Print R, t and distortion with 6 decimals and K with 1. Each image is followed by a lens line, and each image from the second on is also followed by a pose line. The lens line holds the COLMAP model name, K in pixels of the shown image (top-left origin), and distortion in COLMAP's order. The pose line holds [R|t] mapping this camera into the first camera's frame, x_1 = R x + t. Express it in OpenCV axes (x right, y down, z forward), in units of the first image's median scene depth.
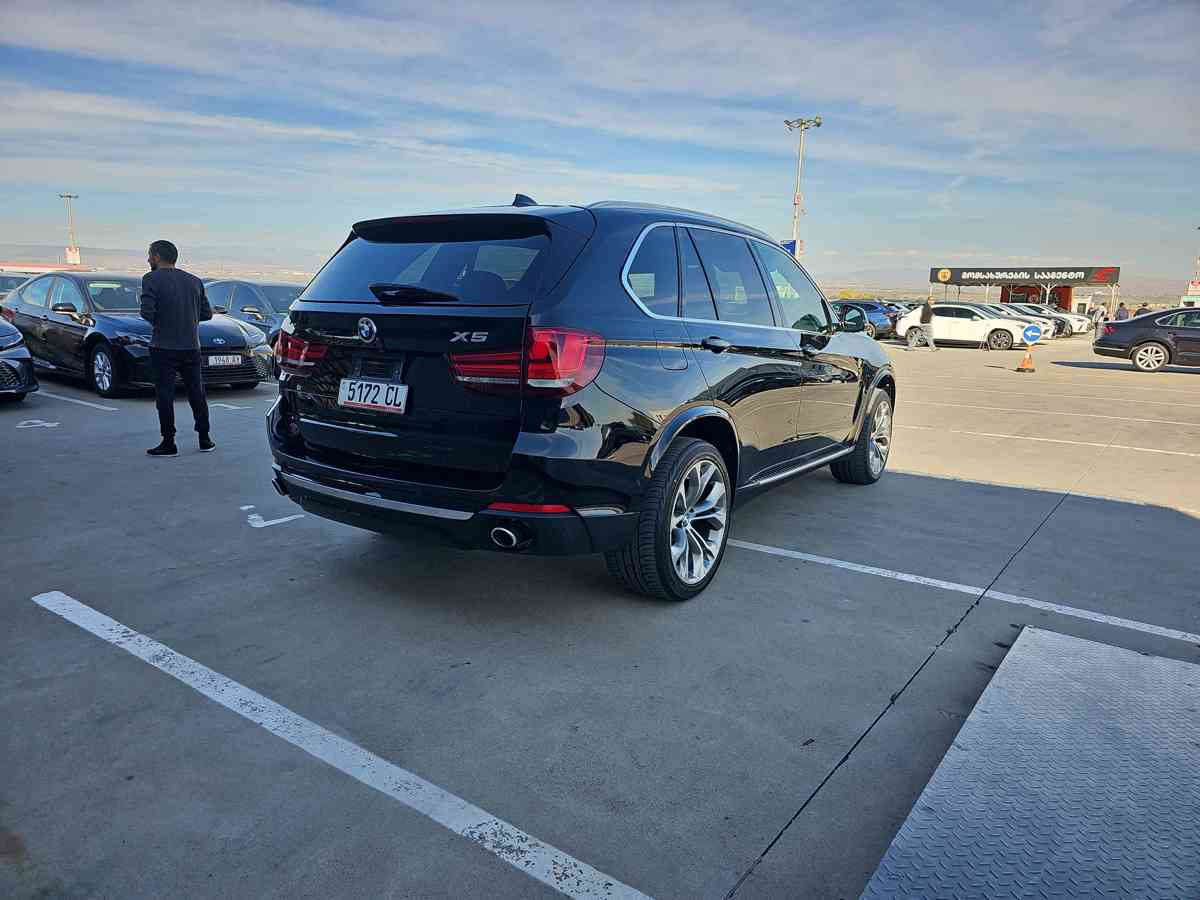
lens RADIAL K [[776.8, 0, 592.0], [0, 776.8, 449.0], [0, 0, 1]] dist [0.051987, -0.042393]
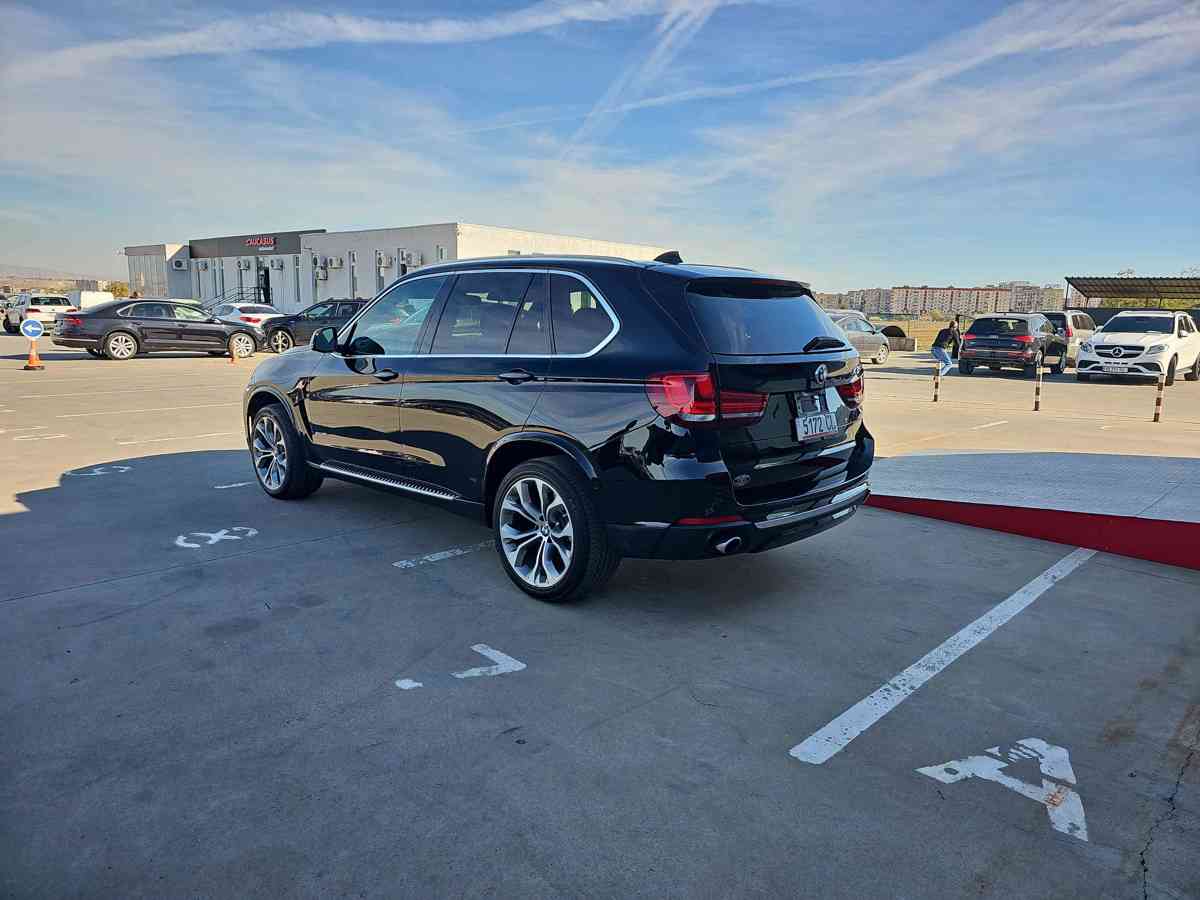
lens RADIAL K [[776.8, 0, 592.0], [0, 776.8, 449.0], [0, 0, 1]] dist [0.051987, -0.042393]
pose [[0.173681, -0.188319, 0.966629, -1.563000], [0.163345, 0.973459, 0.160300, -0.292672], [-0.971161, 0.130052, 0.199833, 1.117130]]
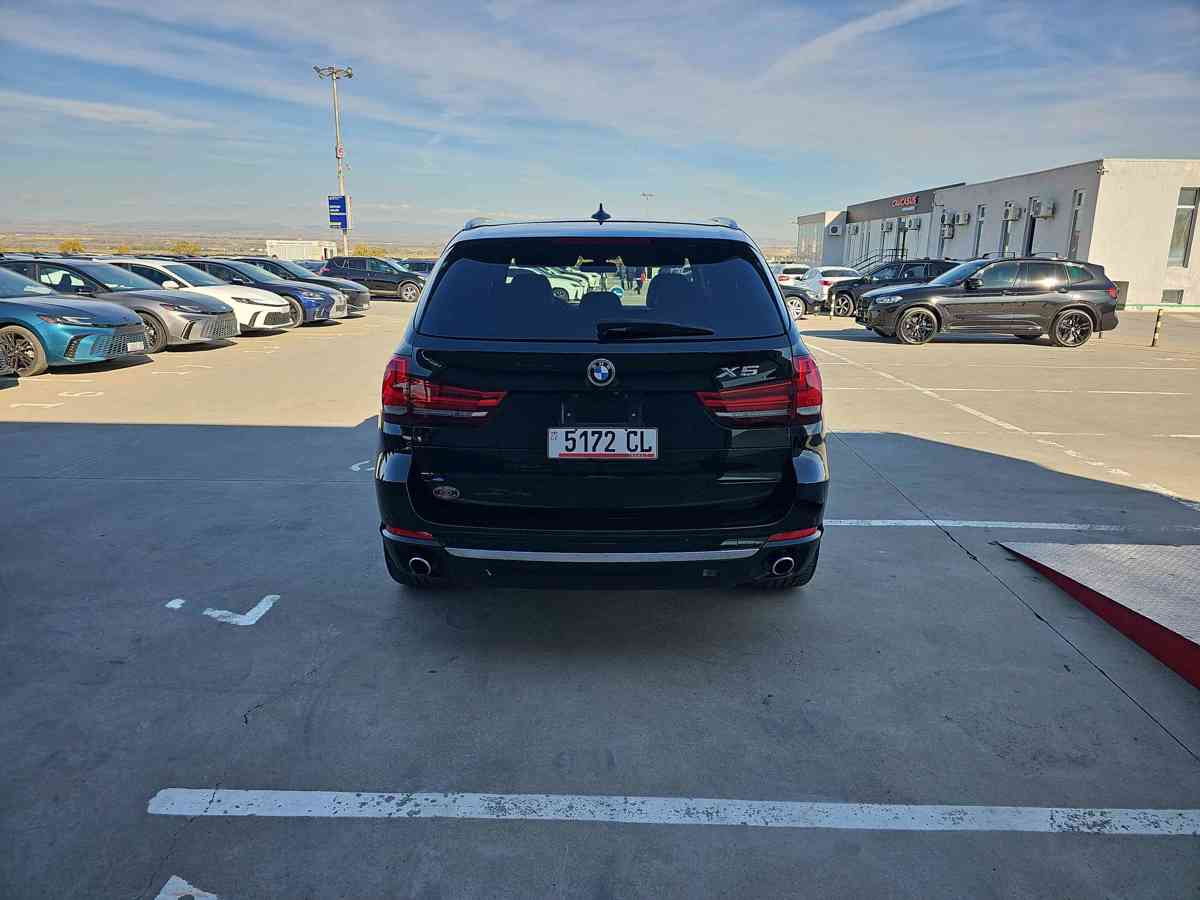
lens RADIAL K [[776.8, 0, 592.0], [0, 776.8, 449.0], [0, 0, 1]] dist [0.051987, -0.042393]
pose [[0.831274, -0.146224, 0.536285, -0.780827], [0.116112, 0.989175, 0.089728, -0.145117], [-0.543600, -0.012319, 0.839254, 0.261512]]
